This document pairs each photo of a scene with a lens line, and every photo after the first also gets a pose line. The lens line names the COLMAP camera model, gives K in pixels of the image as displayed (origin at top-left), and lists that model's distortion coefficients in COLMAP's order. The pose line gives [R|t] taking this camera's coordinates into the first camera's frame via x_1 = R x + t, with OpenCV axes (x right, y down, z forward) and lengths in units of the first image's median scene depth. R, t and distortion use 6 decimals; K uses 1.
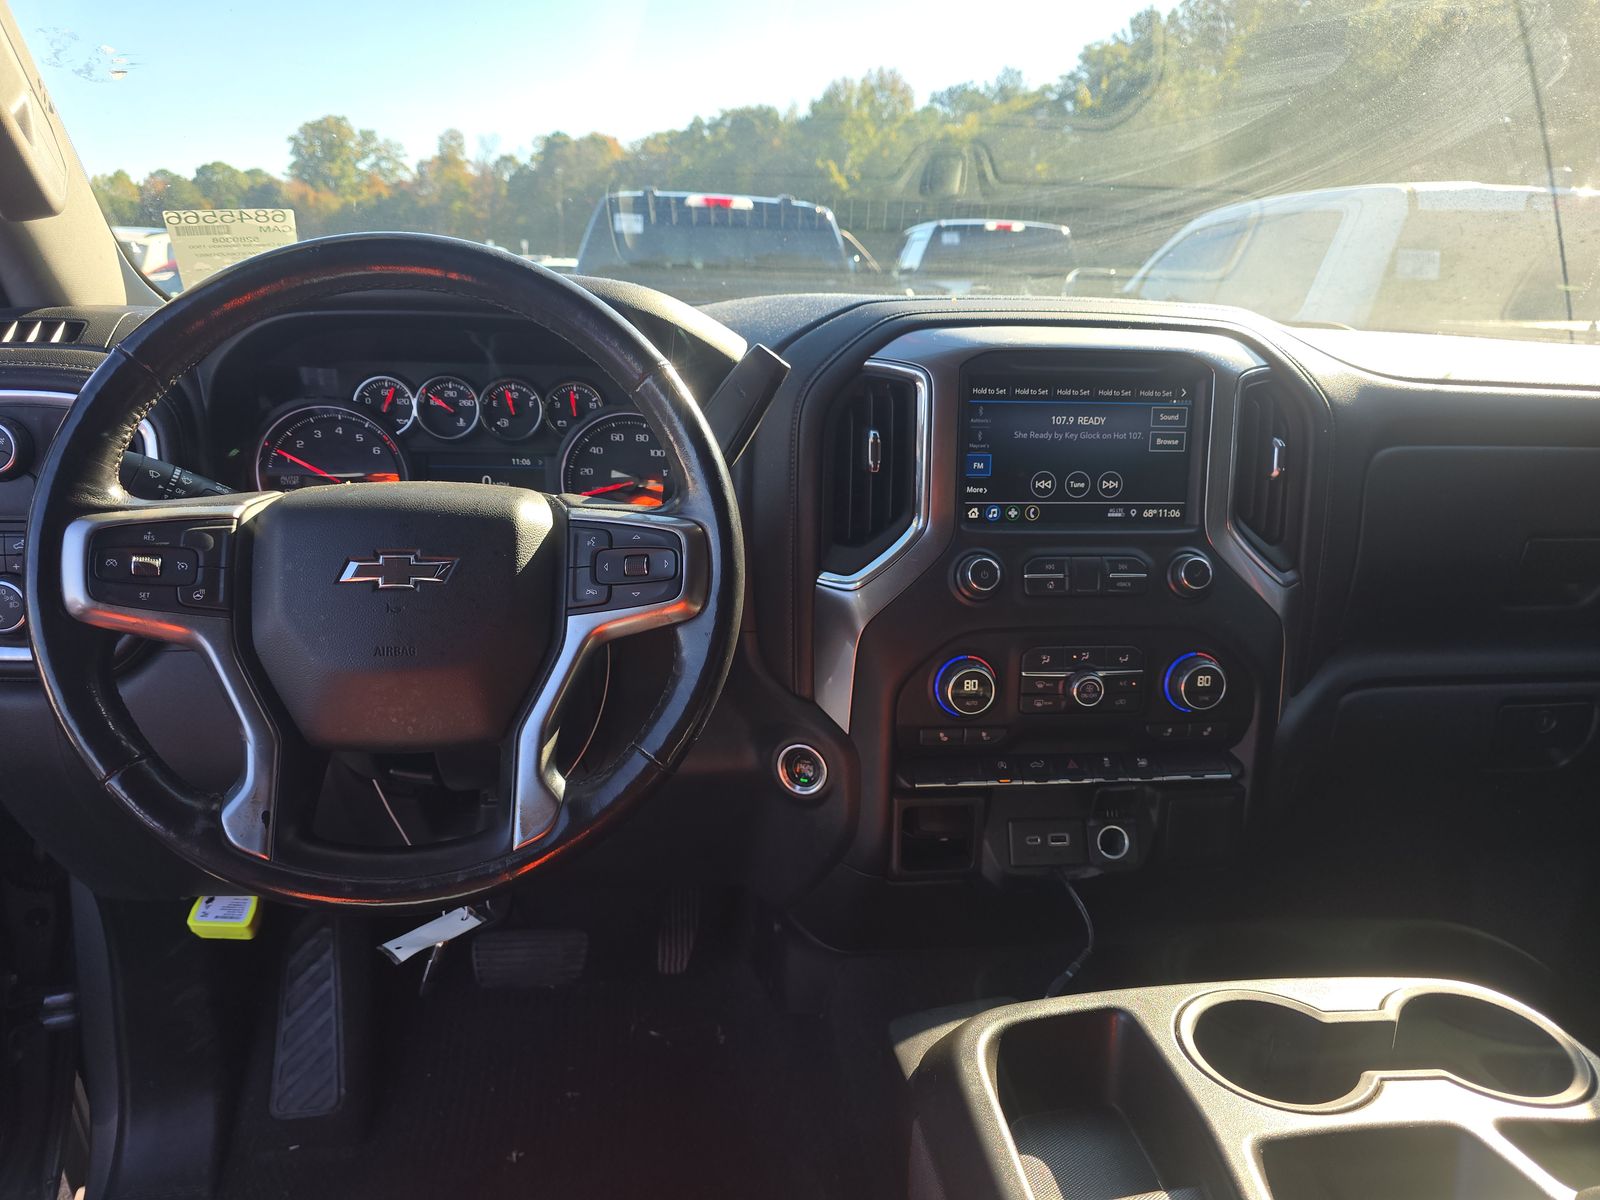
lens RADIAL K [[1078.3, 0, 799.1], [0, 1078.3, 627.4], [0, 0, 1]] dist [0.027979, -0.031741]
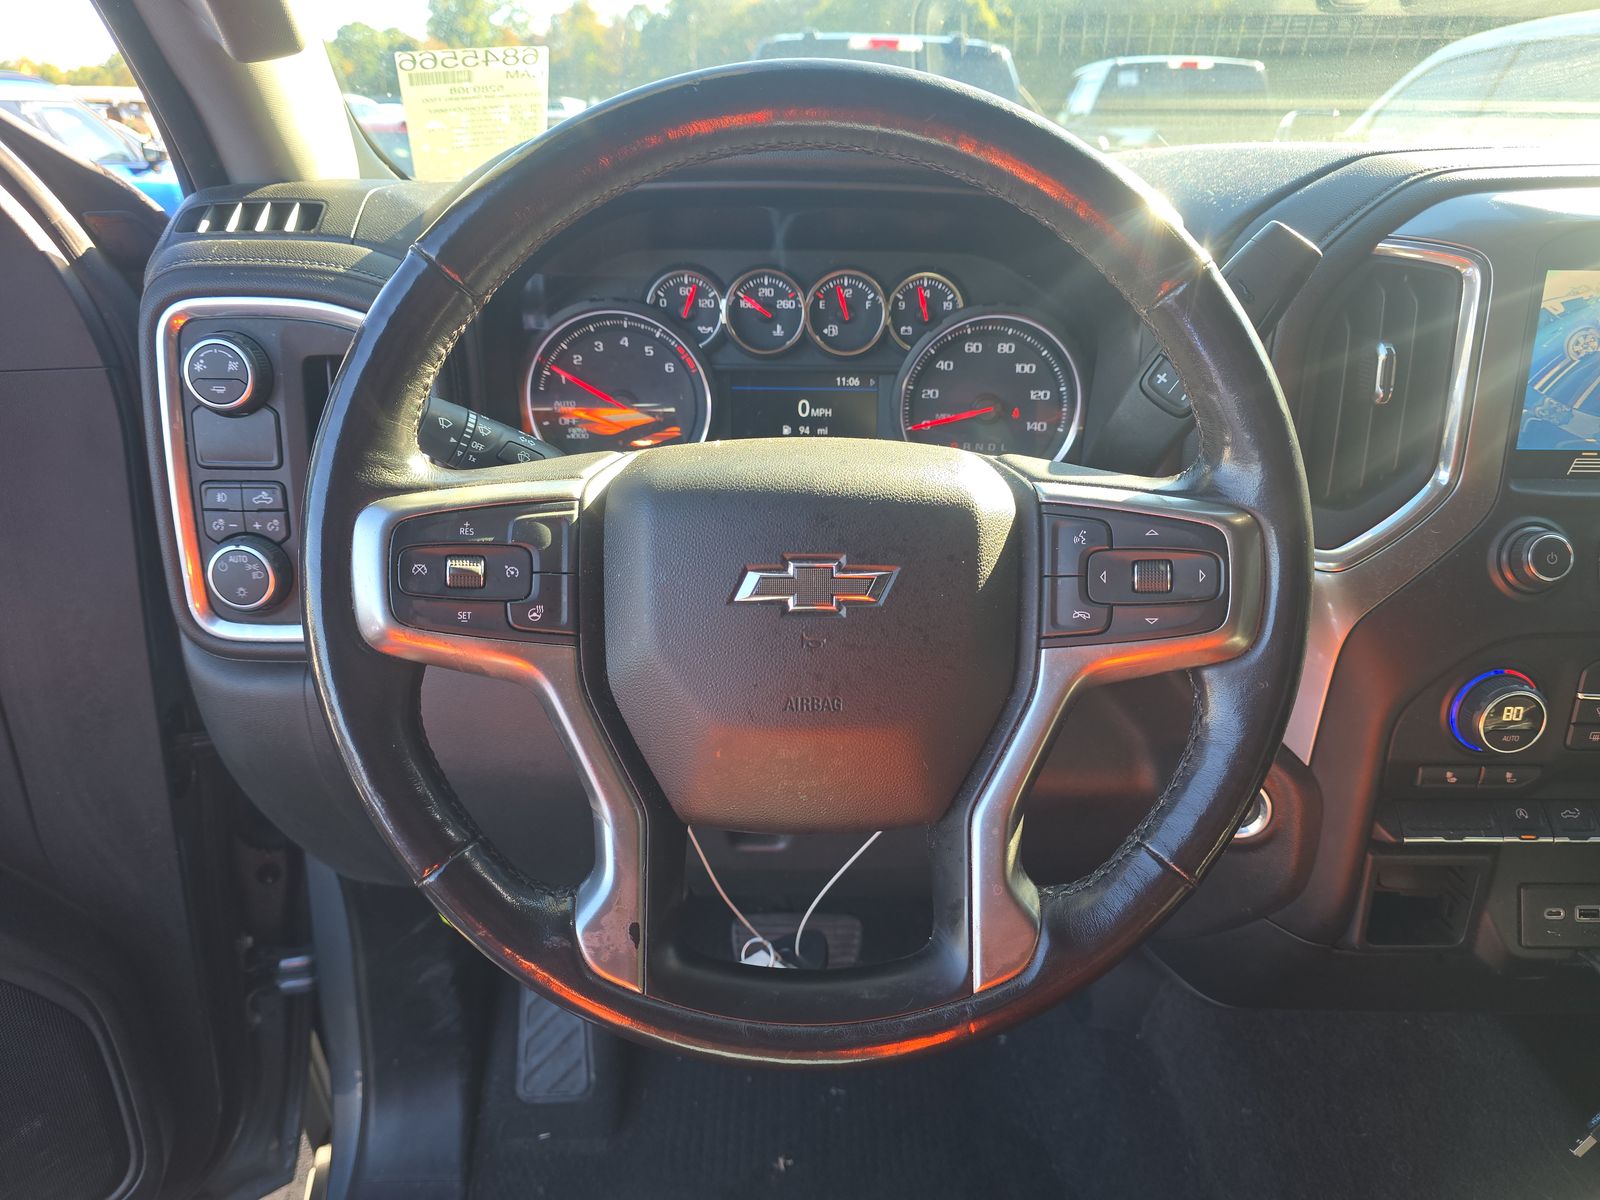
lens RADIAL K [[1078.3, 0, 799.1], [0, 1078.3, 627.4], [0, 0, 1]] dist [0.027979, -0.031741]
pose [[0.992850, 0.030283, -0.115460, -0.218681], [-0.016542, 0.992856, 0.118166, -0.076707], [0.118214, -0.115411, 0.986258, 0.238951]]
